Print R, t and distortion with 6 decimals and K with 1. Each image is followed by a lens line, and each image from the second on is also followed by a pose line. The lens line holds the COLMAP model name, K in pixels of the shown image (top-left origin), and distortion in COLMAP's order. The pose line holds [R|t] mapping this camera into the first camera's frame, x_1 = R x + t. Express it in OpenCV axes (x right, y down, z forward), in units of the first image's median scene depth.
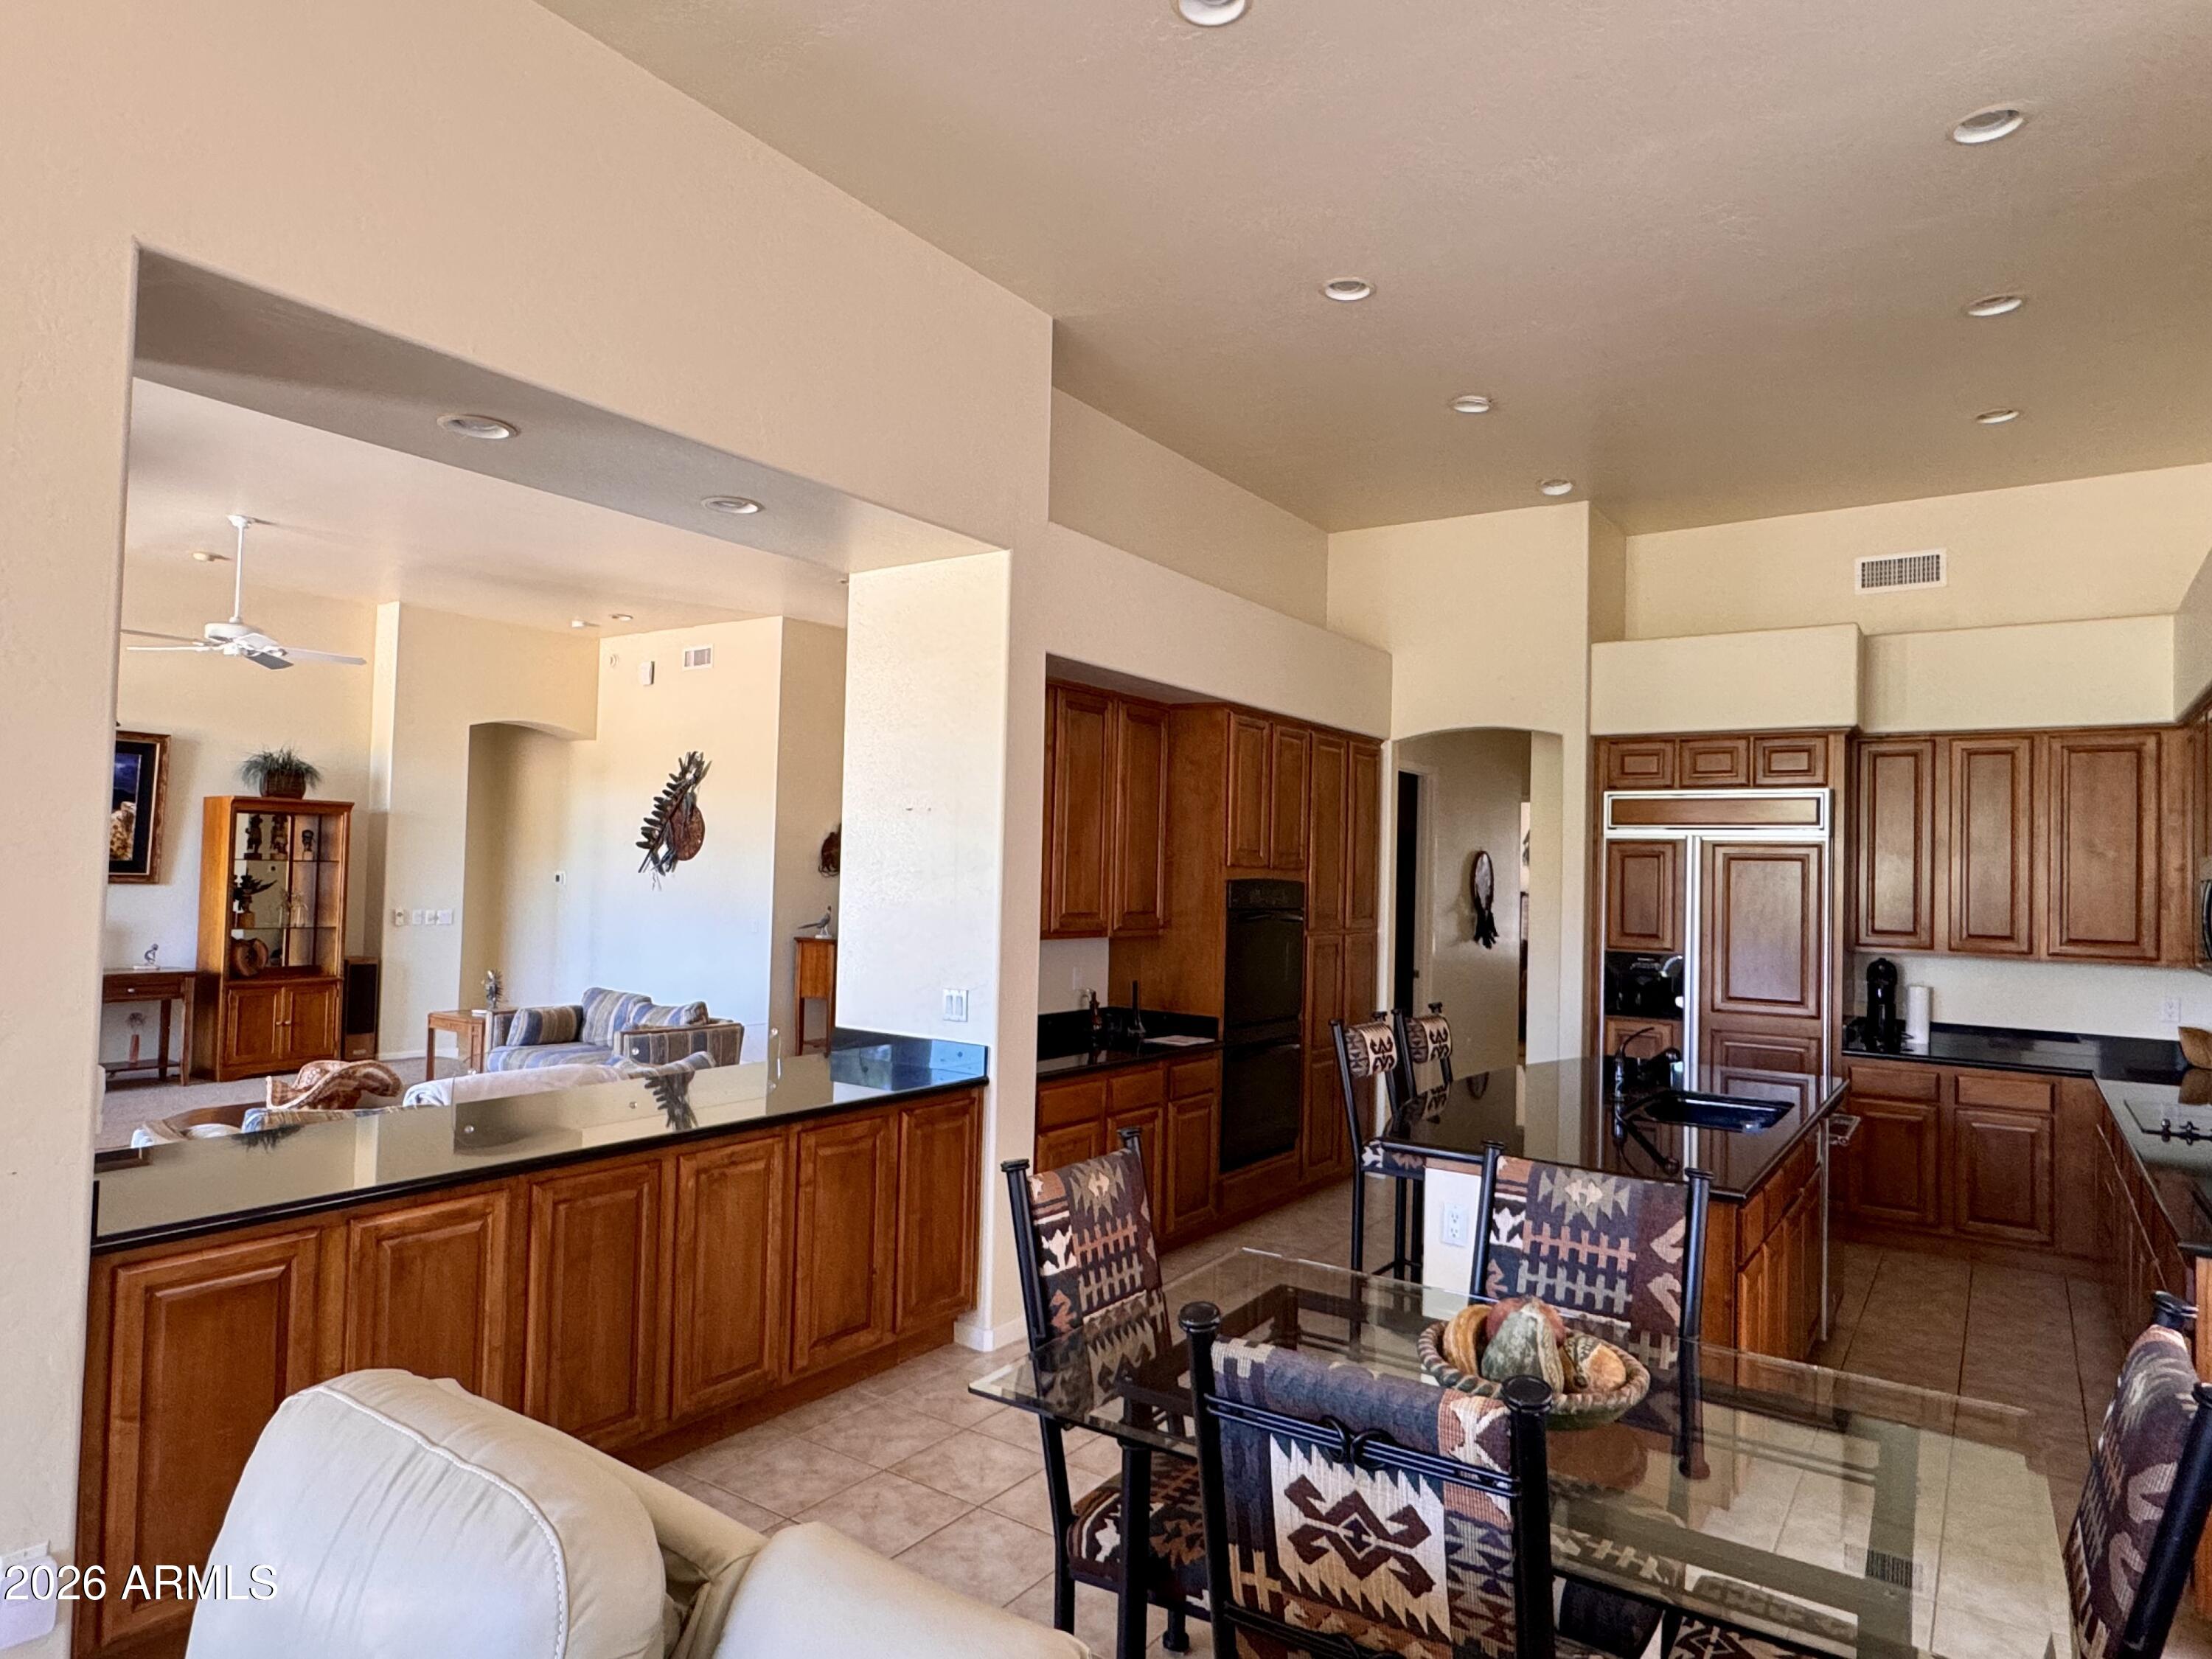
lens RADIAL K [[1300.1, 0, 1107.2], [0, 1300.1, 825.8], [0, 0, 1]] dist [-0.000470, 0.002337]
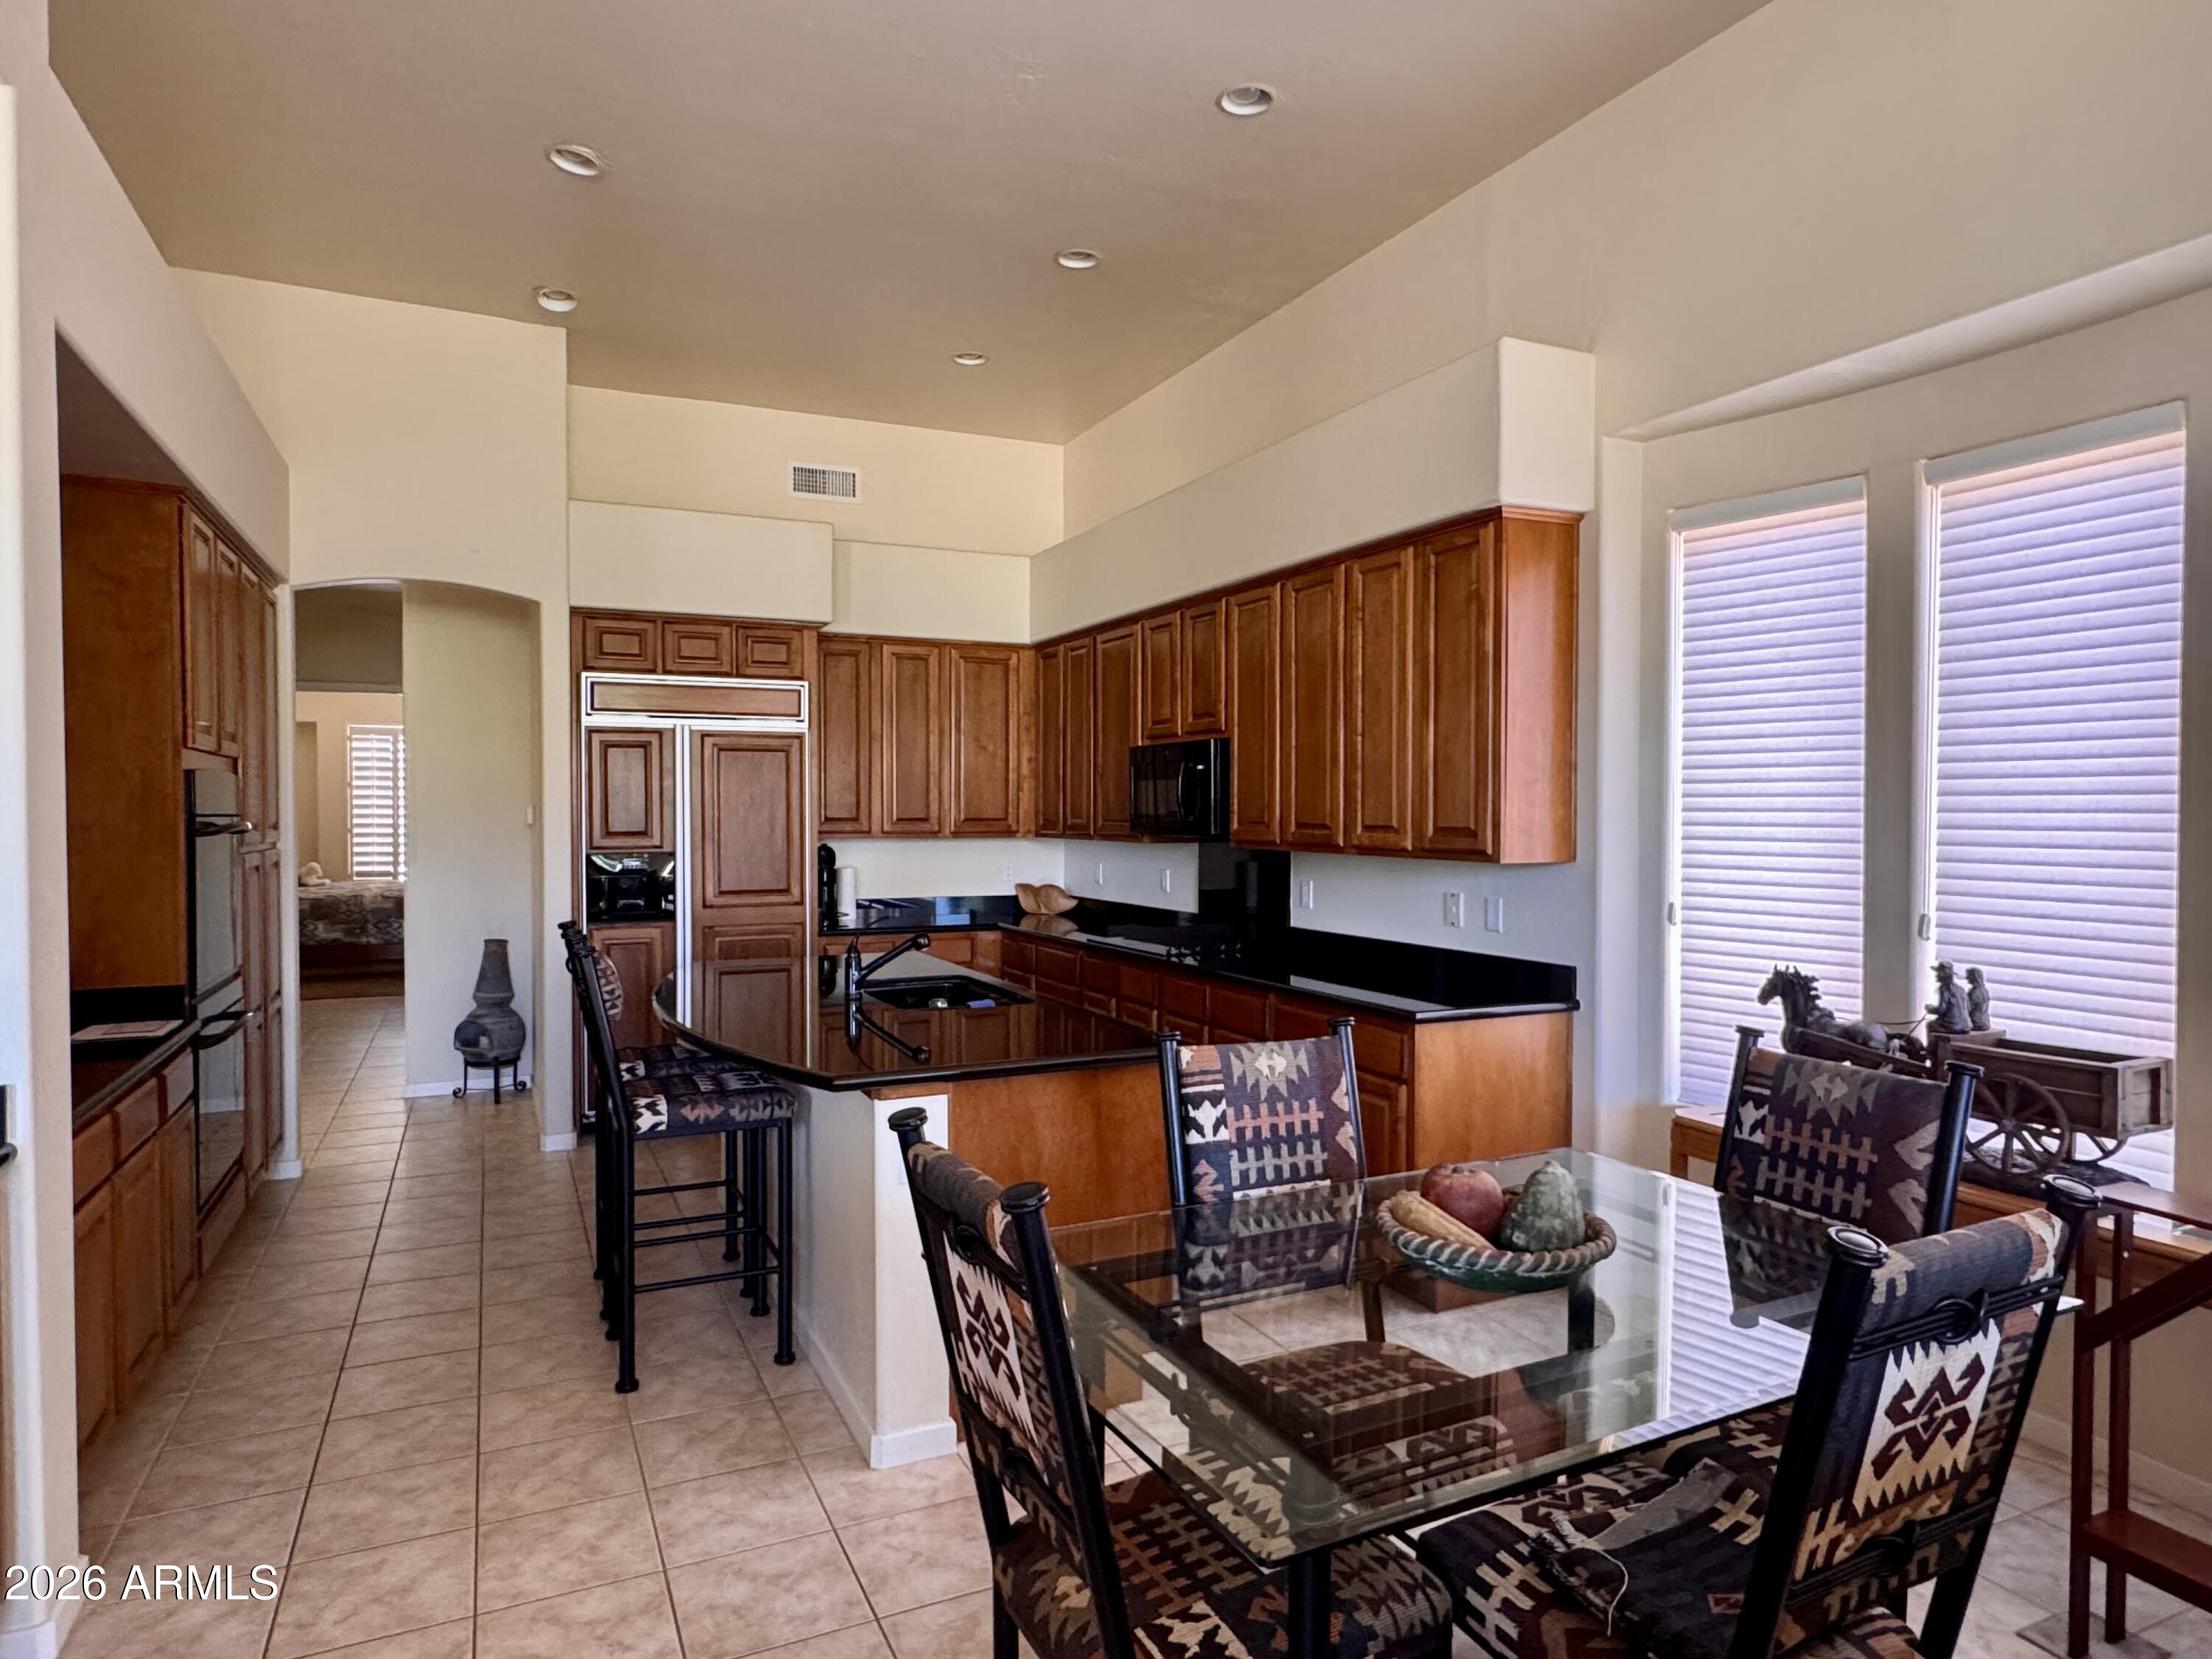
lens RADIAL K [[1300.1, 0, 1116.0], [0, 1300.1, 823.2], [0, 0, 1]] dist [-0.000470, 0.002337]
pose [[0.496068, -0.037034, 0.867493, -0.228100], [-0.018321, 0.998421, 0.053100, 0.024781], [-0.868090, -0.042235, 0.494607, 0.280206]]
